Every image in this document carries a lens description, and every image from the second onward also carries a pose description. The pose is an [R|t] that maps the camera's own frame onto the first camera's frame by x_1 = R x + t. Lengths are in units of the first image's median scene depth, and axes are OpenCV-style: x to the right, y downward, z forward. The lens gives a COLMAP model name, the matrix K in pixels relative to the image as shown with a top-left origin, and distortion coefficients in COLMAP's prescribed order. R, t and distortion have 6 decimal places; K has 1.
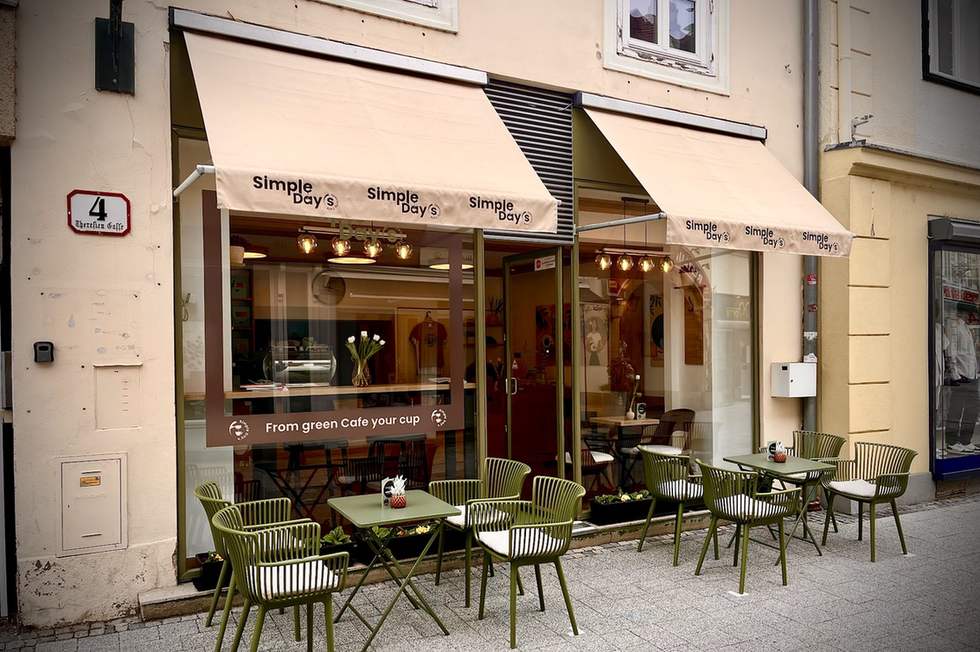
lens RADIAL K [[418.8, 0, 490.7], [0, 418.8, 327.3], [0, 0, 1]] dist [-0.011387, -0.001171]
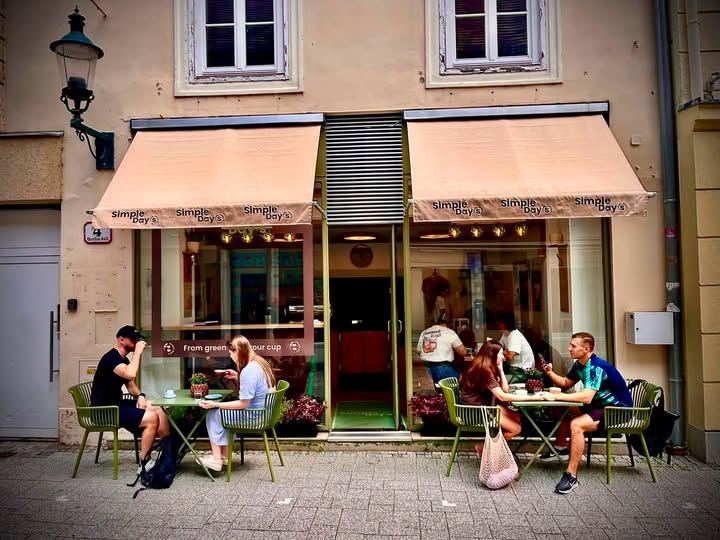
lens RADIAL K [[294.4, 0, 359.7], [0, 294.4, 271.7], [0, 0, 1]] dist [-0.009068, -0.000618]
pose [[0.946089, -0.027781, -0.322712, 0.377935], [0.020130, 0.999432, -0.027024, -0.018054], [0.323280, 0.019071, 0.946111, 0.059430]]
